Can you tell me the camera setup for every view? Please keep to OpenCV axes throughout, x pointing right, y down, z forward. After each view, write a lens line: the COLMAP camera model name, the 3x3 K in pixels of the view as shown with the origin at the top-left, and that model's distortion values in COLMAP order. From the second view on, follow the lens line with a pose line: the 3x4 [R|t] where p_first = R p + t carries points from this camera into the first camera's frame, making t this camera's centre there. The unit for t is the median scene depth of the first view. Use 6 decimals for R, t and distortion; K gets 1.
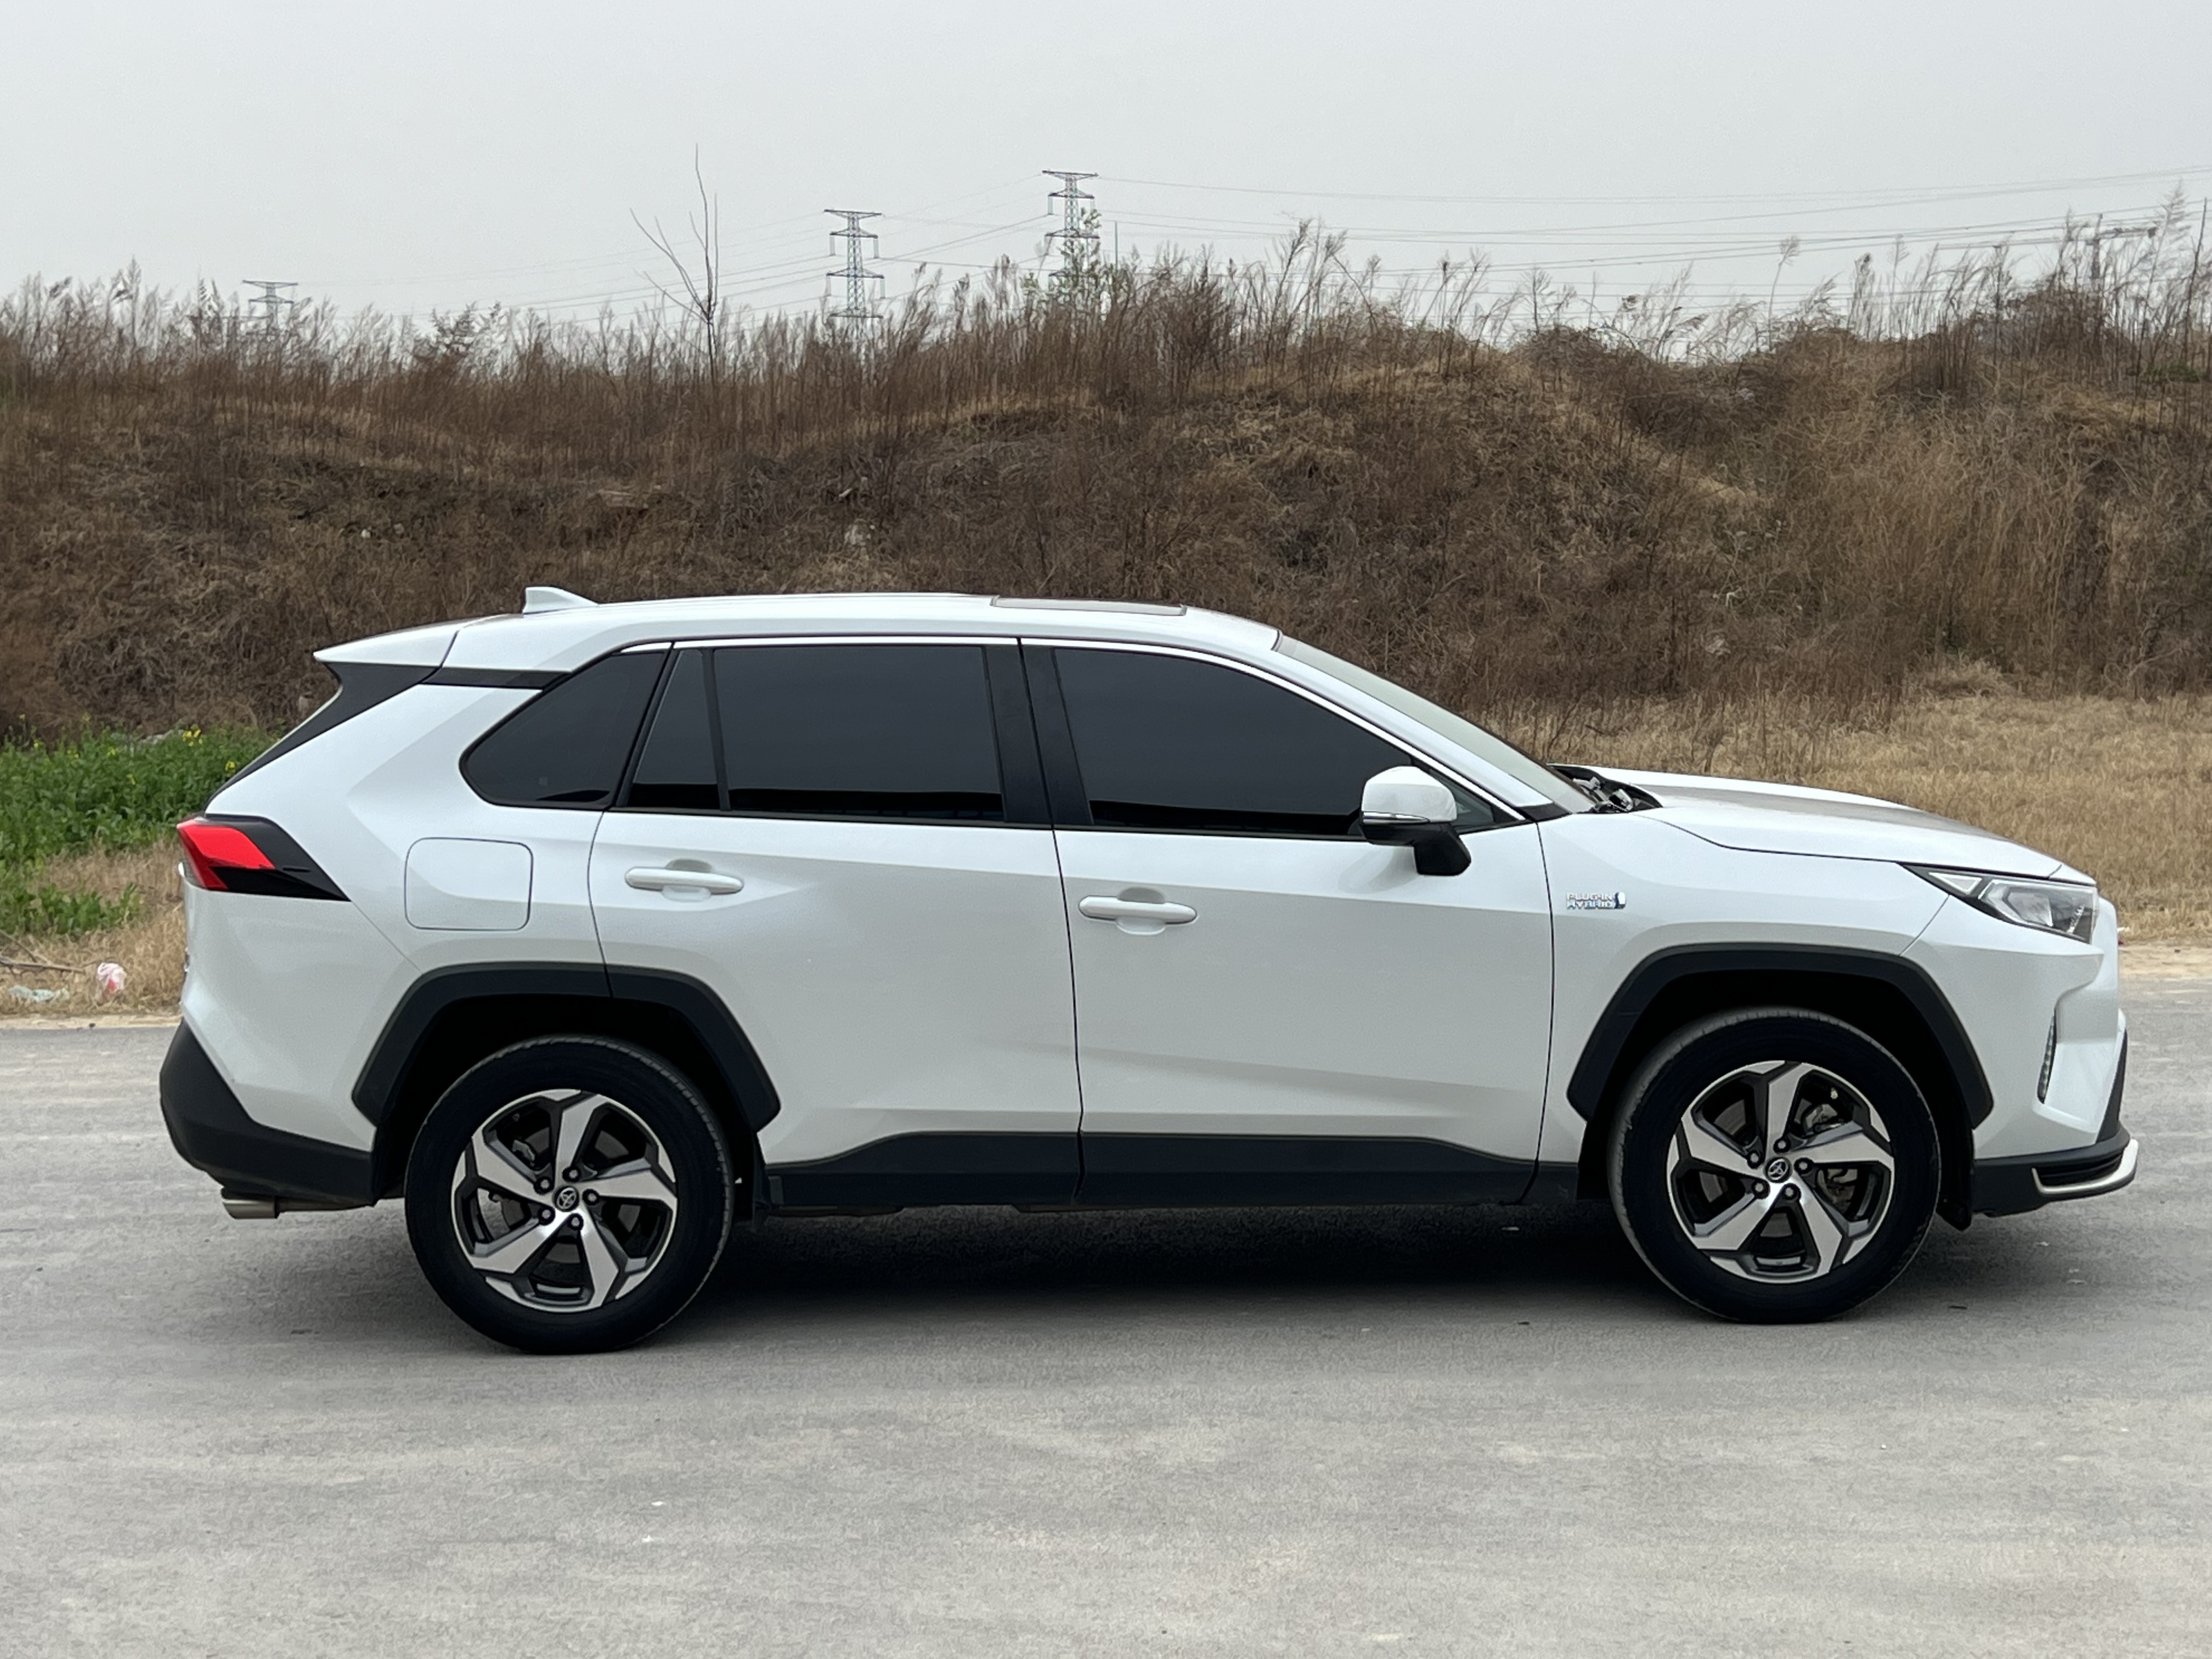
lens RADIAL K [[3336.4, 0, 1106.0], [0, 3336.4, 829.5], [0, 0, 1]] dist [0.204860, -0.581617]
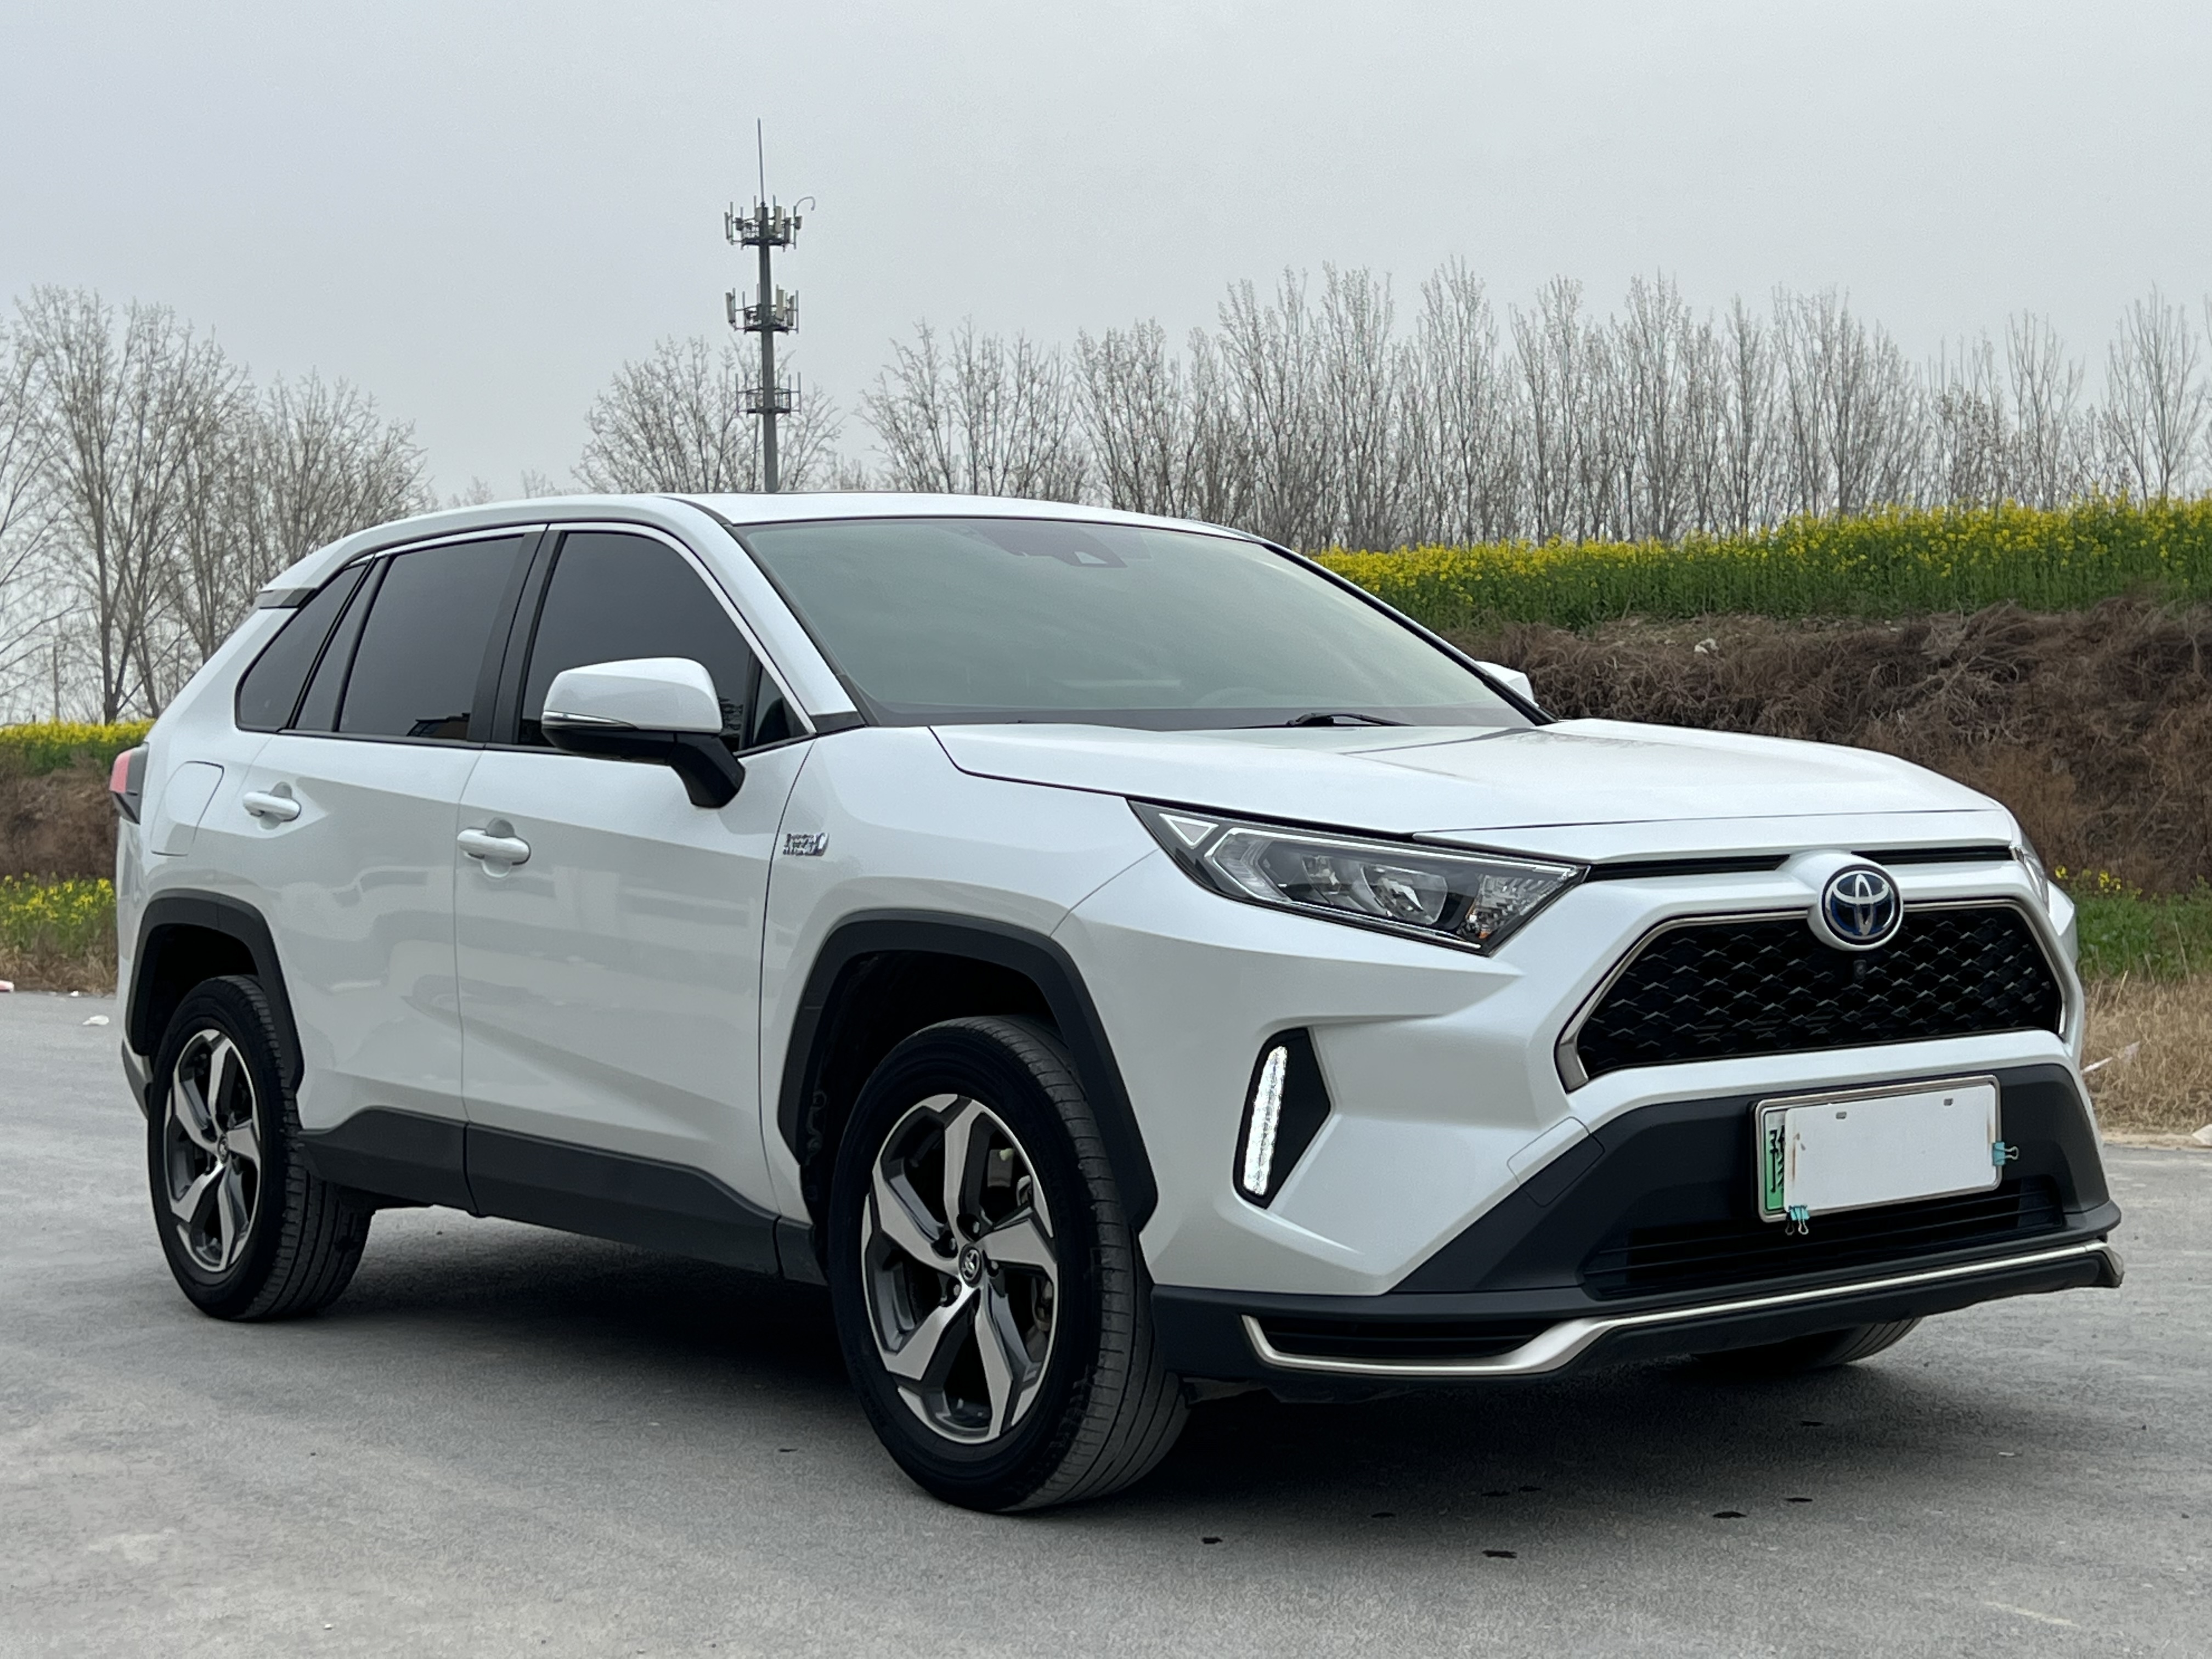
lens RADIAL K [[3336.4, 0, 1106.0], [0, 3336.4, 829.5], [0, 0, 1]] dist [0.204860, -0.581617]
pose [[0.598092, 0.012305, -0.801333, 0.734026], [-0.066168, 0.997227, -0.034074, 0.037523], [0.798691, 0.073402, 0.597247, 0.631486]]
